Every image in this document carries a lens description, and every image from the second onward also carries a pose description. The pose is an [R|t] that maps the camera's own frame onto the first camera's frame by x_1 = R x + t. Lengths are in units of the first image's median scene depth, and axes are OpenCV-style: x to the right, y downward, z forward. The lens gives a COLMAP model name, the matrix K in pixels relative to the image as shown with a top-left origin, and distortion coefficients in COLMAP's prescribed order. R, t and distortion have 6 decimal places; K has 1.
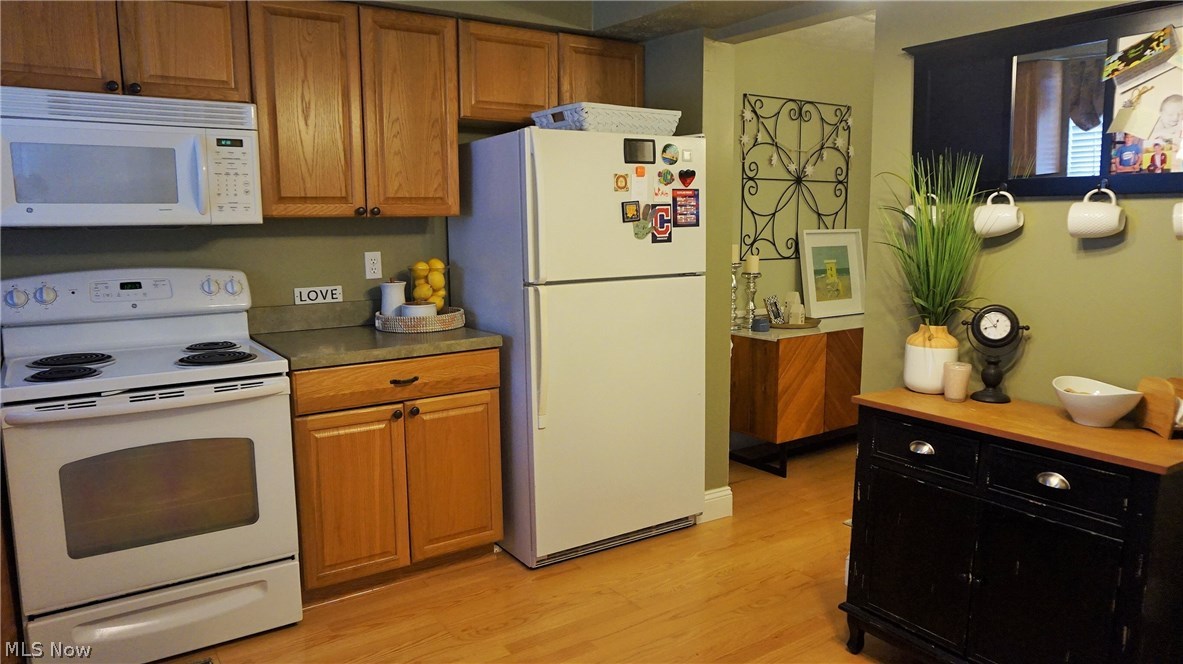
lens RADIAL K [[805.0, 0, 589.4], [0, 805.0, 334.6], [0, 0, 1]] dist [-0.042066, 0.037103]
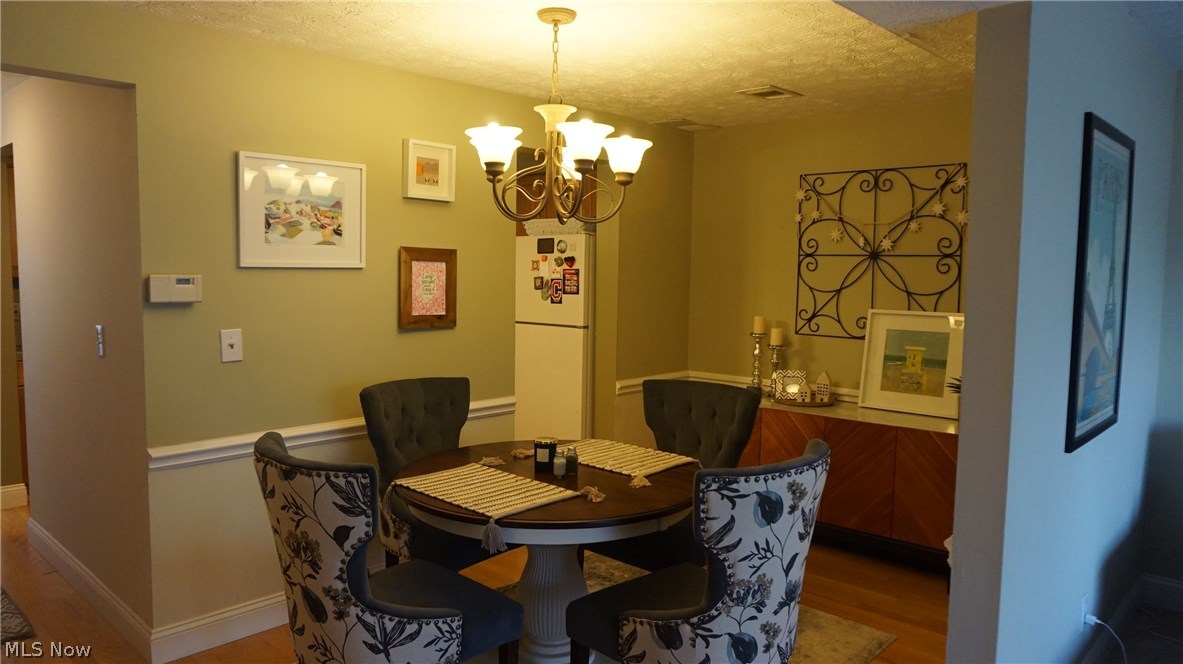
lens RADIAL K [[805.0, 0, 589.4], [0, 805.0, 334.6], [0, 0, 1]] dist [-0.042066, 0.037103]
pose [[0.212368, 0.088937, -0.973134, 1.155605], [-0.155991, 0.986165, 0.056086, -0.109341], [0.964659, 0.139889, 0.223303, 0.521479]]
